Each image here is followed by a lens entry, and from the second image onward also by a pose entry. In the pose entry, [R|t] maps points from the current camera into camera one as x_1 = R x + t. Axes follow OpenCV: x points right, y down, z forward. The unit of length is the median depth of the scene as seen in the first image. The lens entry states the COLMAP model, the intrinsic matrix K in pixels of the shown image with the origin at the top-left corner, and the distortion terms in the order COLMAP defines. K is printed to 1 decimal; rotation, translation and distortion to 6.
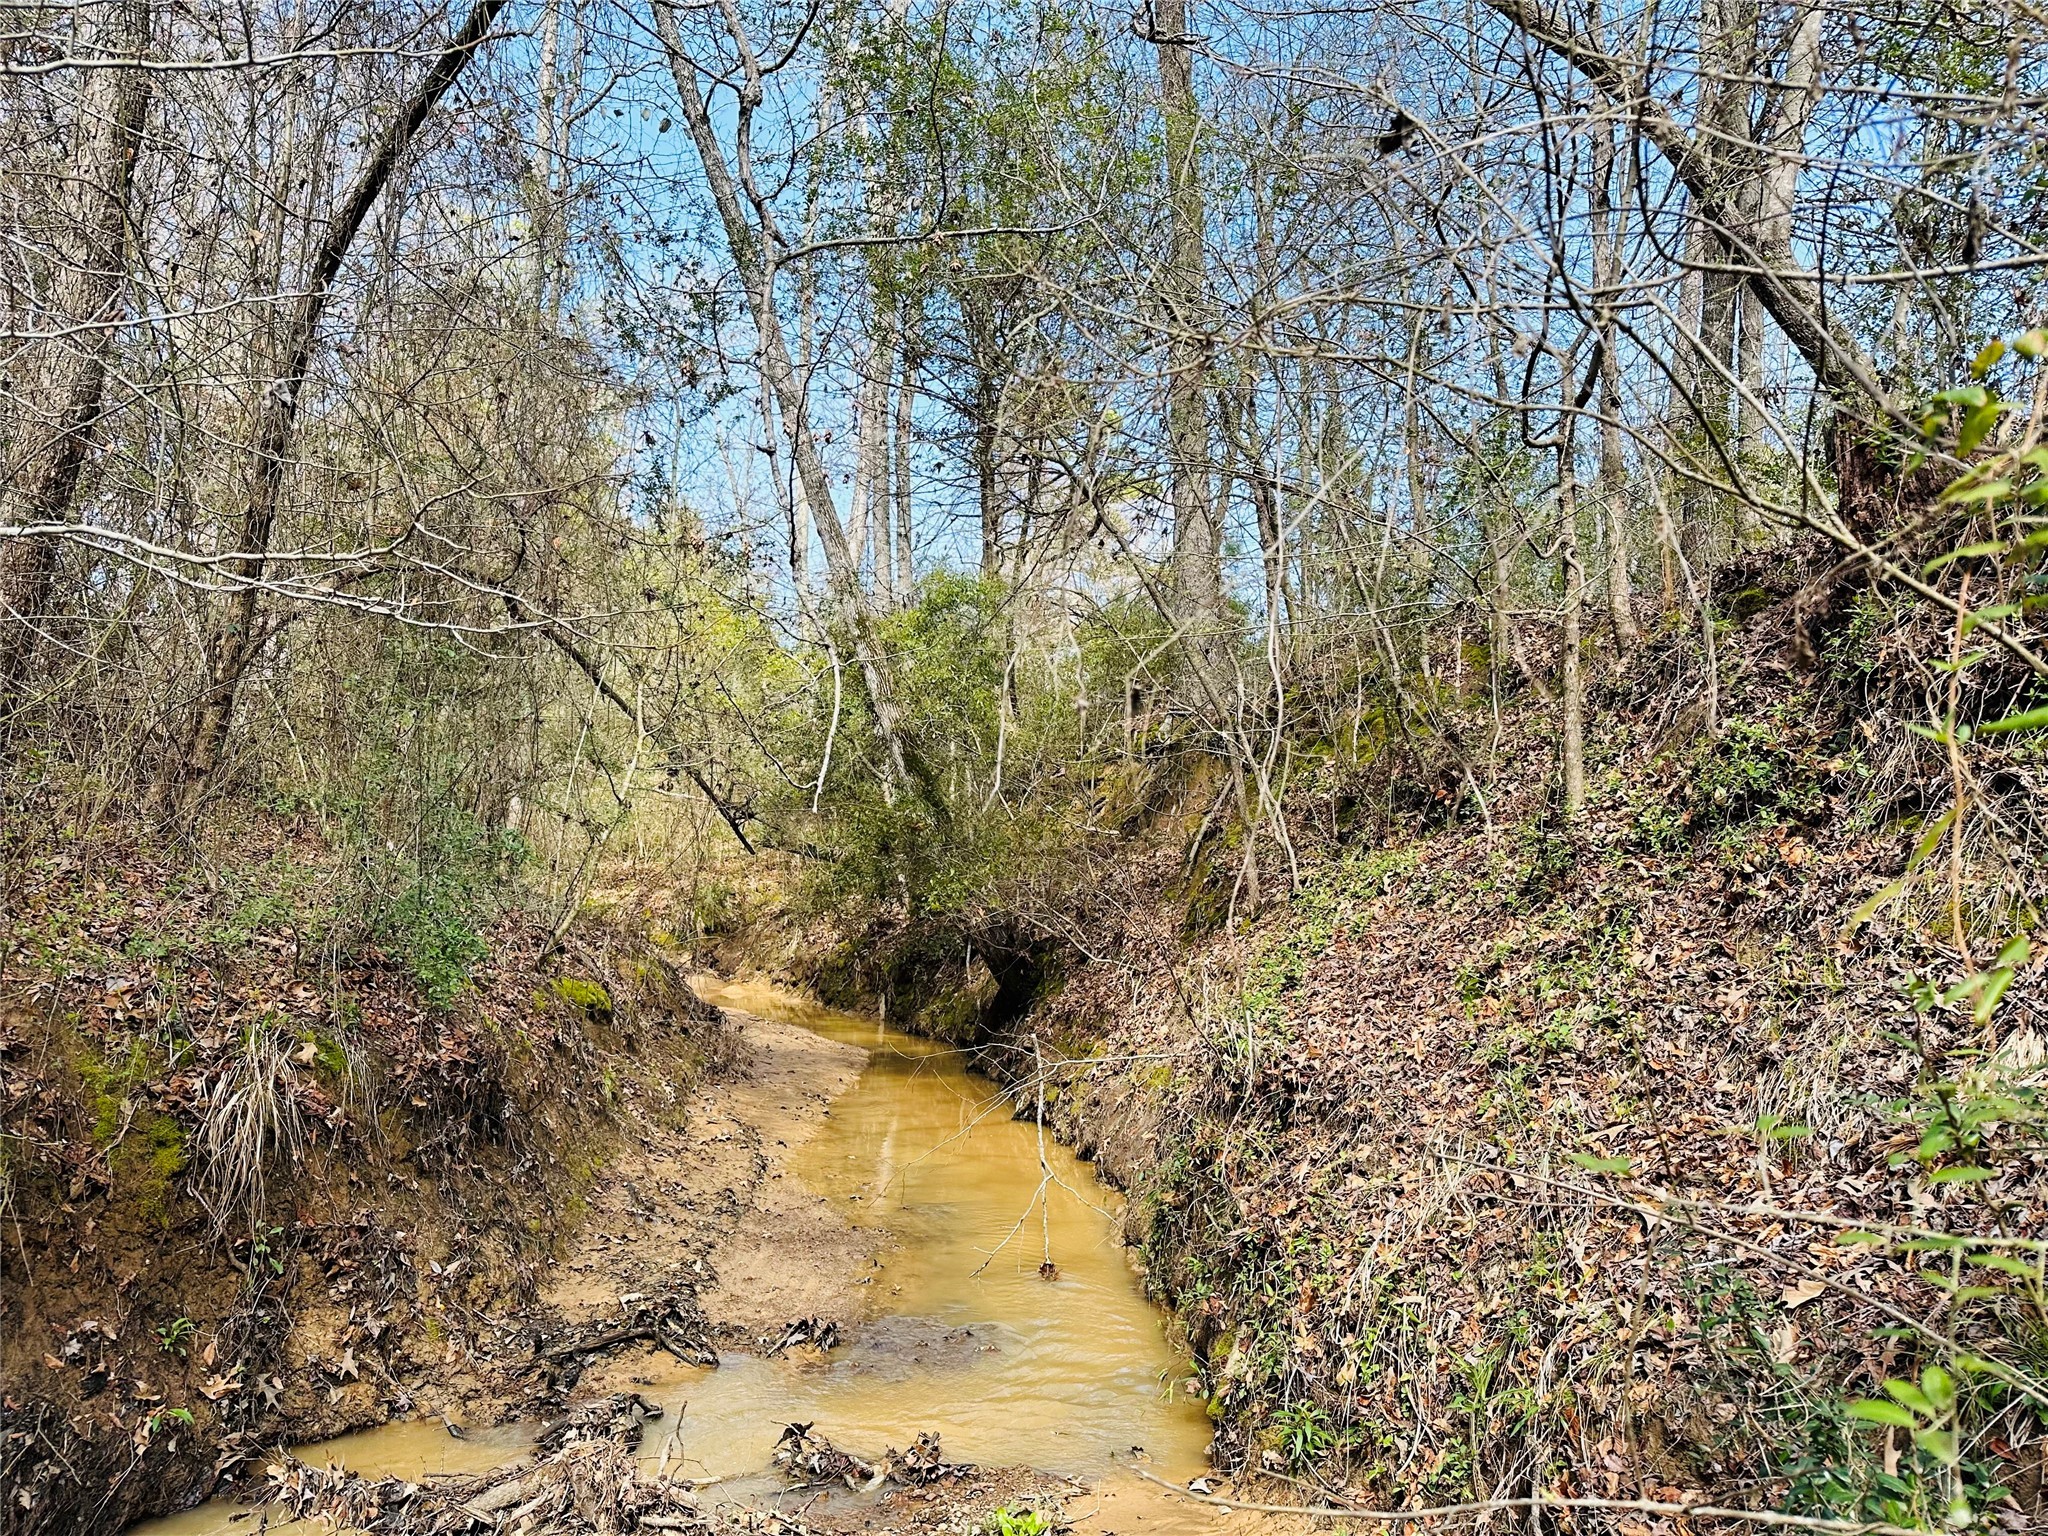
lens RADIAL K [[1433.8, 0, 1030.8], [0, 1433.8, 754.6], [0, 0, 1]] dist [0.097187, -0.161021]
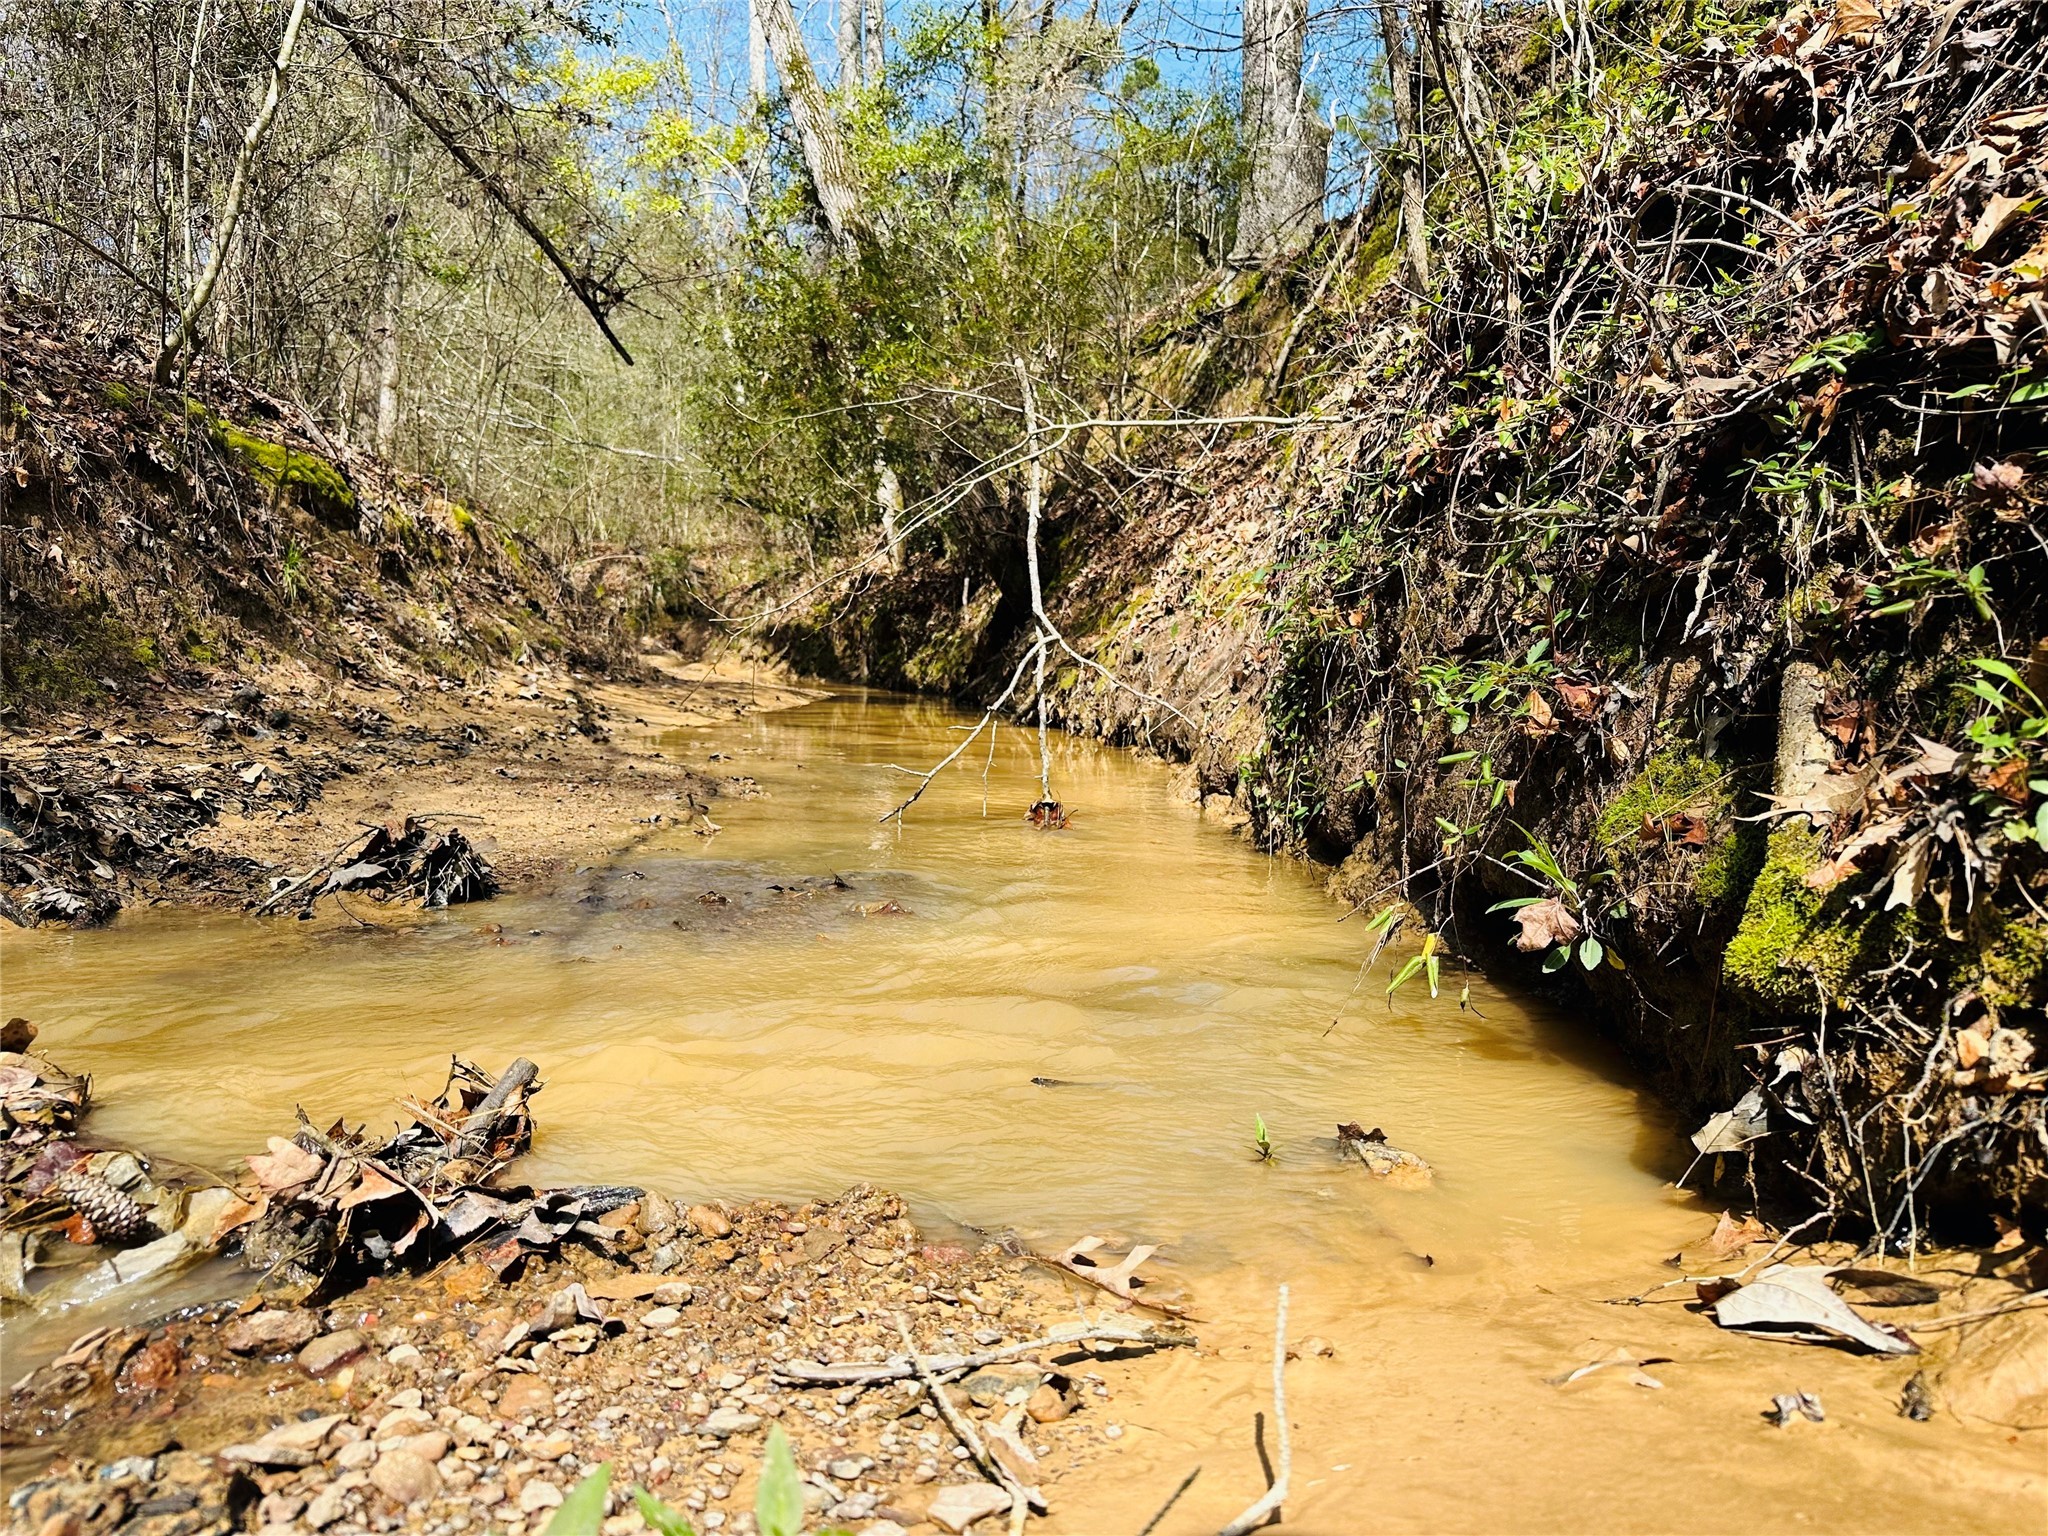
lens RADIAL K [[1450.8, 0, 985.8], [0, 1450.8, 731.5], [0, 0, 1]] dist [0.136533, -0.185159]
pose [[0.998804, -0.002398, -0.048833, 0.009700], [0.009383, 0.989632, 0.143323, 0.164787], [0.047983, -0.143609, 0.988471, 0.335799]]
